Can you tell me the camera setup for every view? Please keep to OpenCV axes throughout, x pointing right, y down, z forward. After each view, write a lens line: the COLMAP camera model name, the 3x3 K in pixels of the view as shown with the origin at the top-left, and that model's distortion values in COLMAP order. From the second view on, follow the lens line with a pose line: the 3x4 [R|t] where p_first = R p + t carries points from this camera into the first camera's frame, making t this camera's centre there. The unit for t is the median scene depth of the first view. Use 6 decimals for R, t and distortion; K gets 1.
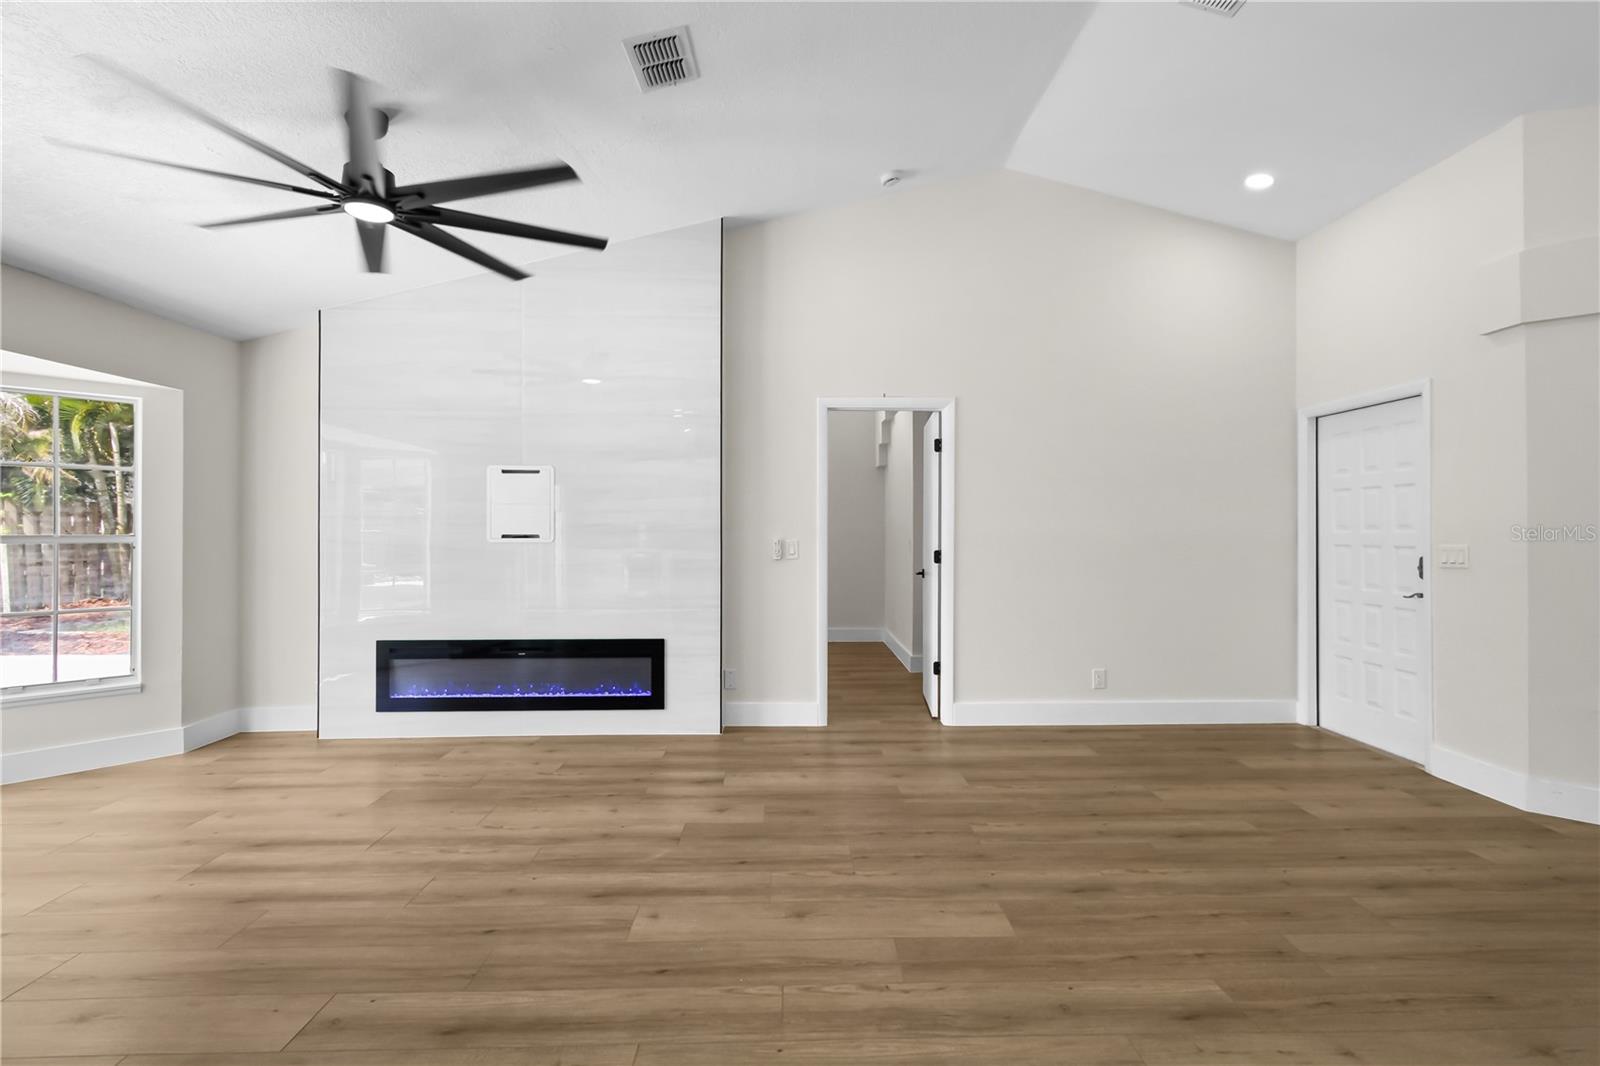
lens RADIAL K [[752.3, 0, 807.4], [0, 752.3, 526.1], [0, 0, 1]] dist [-0.003660, 0.001139]
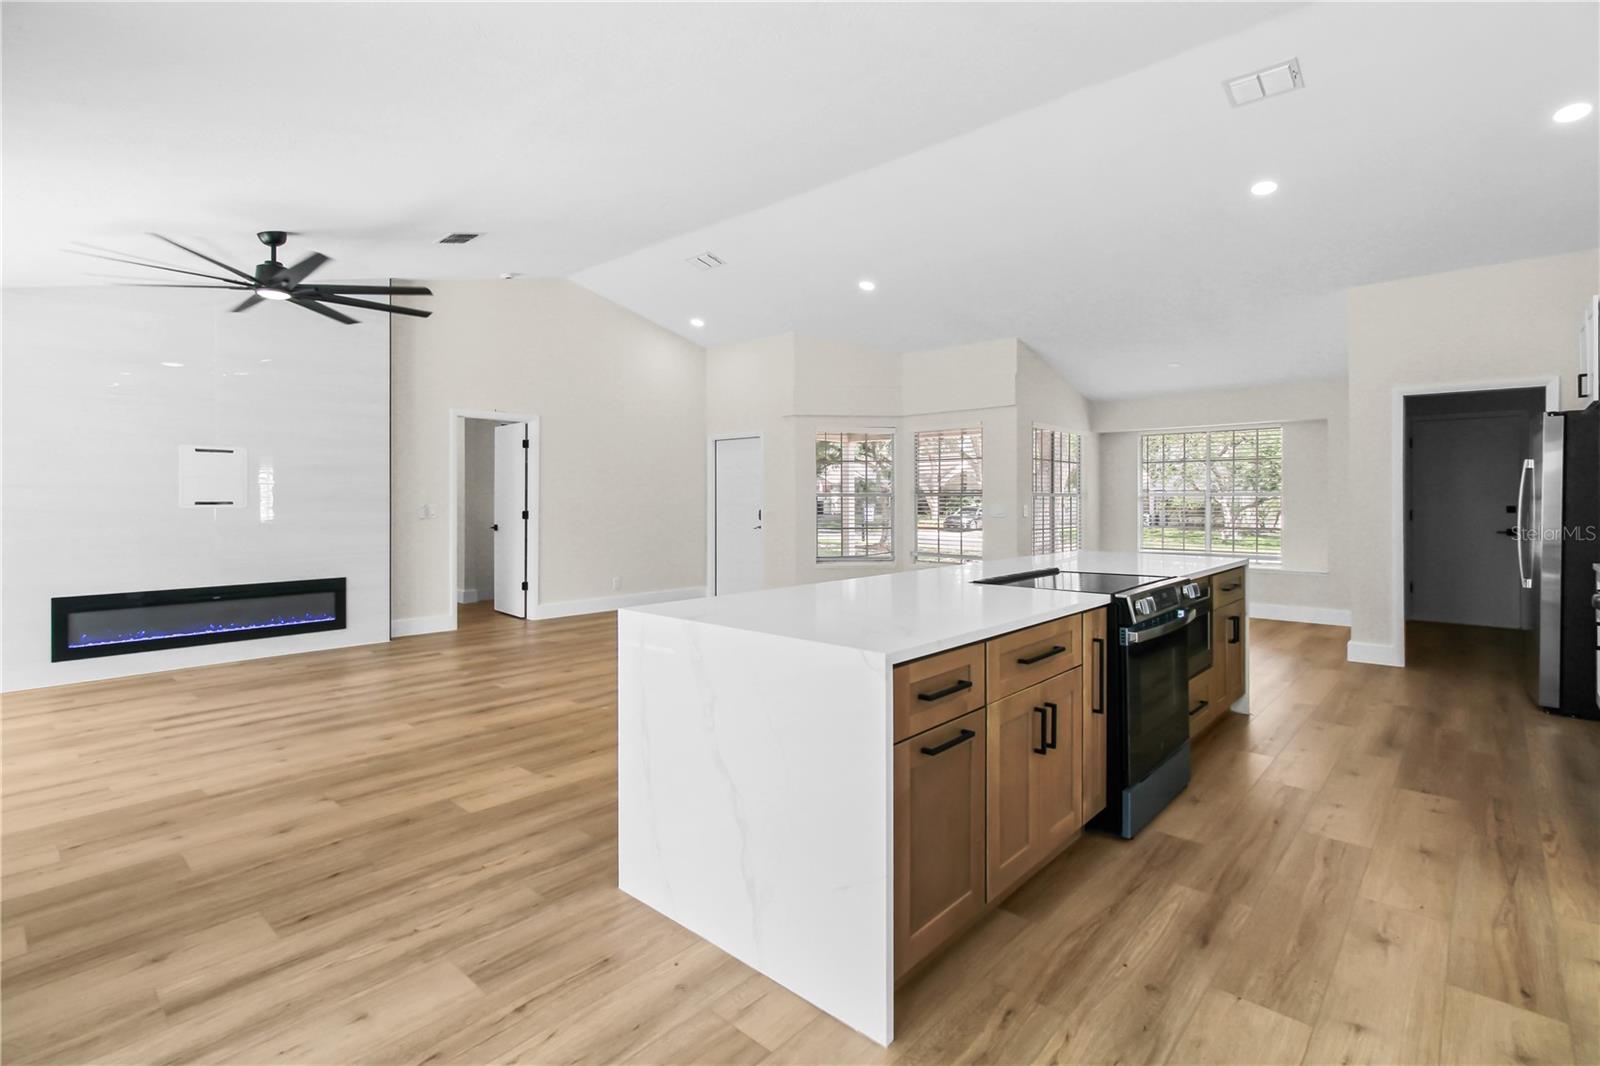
lens RADIAL K [[752.3, 0, 831.1], [0, 752.3, 498.9], [0, 0, 1]] dist [-0.003660, 0.001139]
pose [[0.669199, 0.000122, 0.743084, -0.710202], [-0.003845, 0.999987, 0.003299, -0.001669], [-0.743074, -0.005065, 0.669190, -0.663222]]
